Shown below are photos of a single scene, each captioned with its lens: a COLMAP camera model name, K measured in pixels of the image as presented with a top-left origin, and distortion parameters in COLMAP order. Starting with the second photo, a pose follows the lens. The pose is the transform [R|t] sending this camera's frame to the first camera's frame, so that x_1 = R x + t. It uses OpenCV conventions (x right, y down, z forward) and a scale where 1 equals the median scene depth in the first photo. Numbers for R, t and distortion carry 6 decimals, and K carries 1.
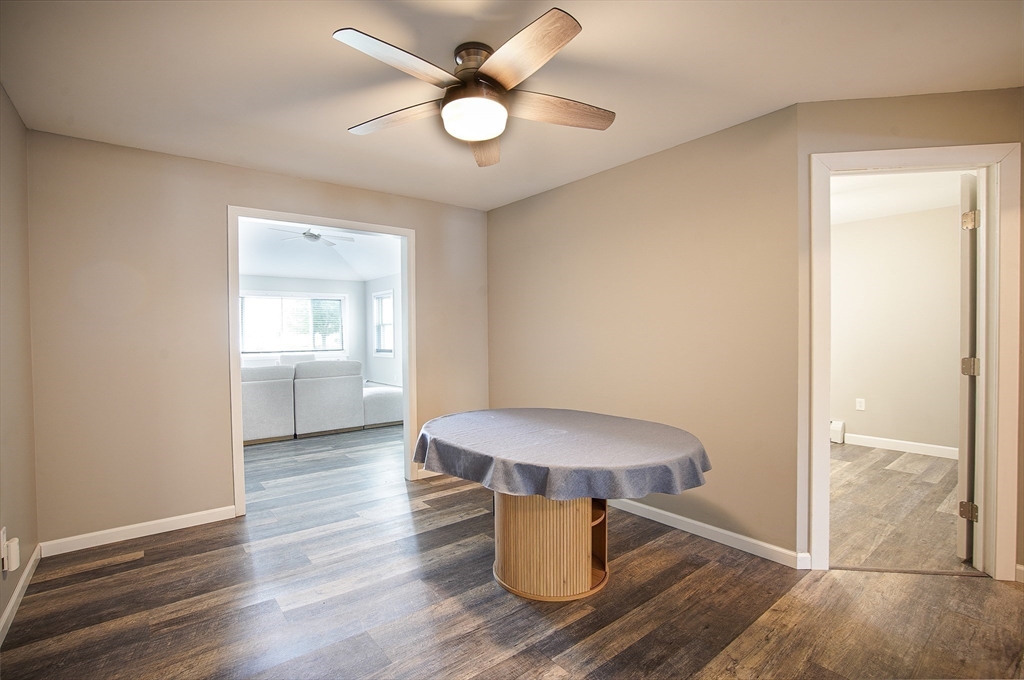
lens RADIAL K [[479.5, 0, 509.4], [0, 479.5, 340.0], [0, 0, 1]] dist [-0.064172, 0.022866]
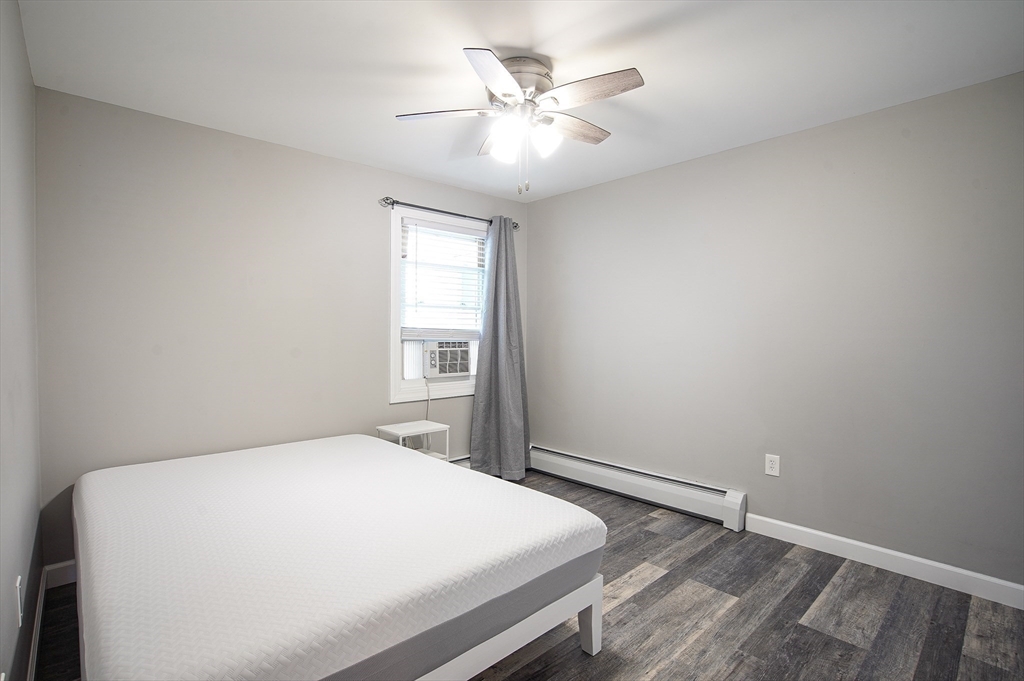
lens RADIAL K [[479.5, 0, 509.4], [0, 479.5, 340.5], [0, 0, 1]] dist [-0.064172, 0.022866]
pose [[0.997953, 0.008581, 0.063381, 0.425579], [-0.008655, 0.999962, 0.000889, -0.012046], [-0.063371, -0.001436, 0.997989, 0.481690]]
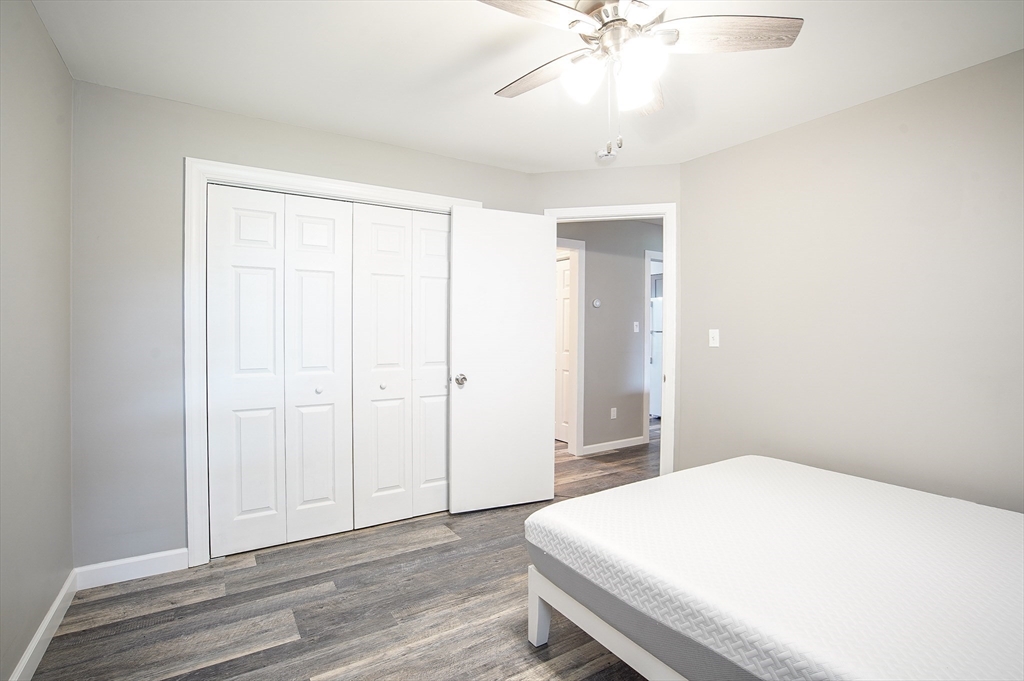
lens RADIAL K [[479.5, 0, 509.4], [0, 479.5, 340.5], [0, 0, 1]] dist [-0.064172, 0.022866]
pose [[-0.993198, 0.003112, 0.116398, 0.498913], [0.007124, 0.999394, 0.034068, -0.017840], [-0.116222, 0.034666, -0.992618, 1.256424]]
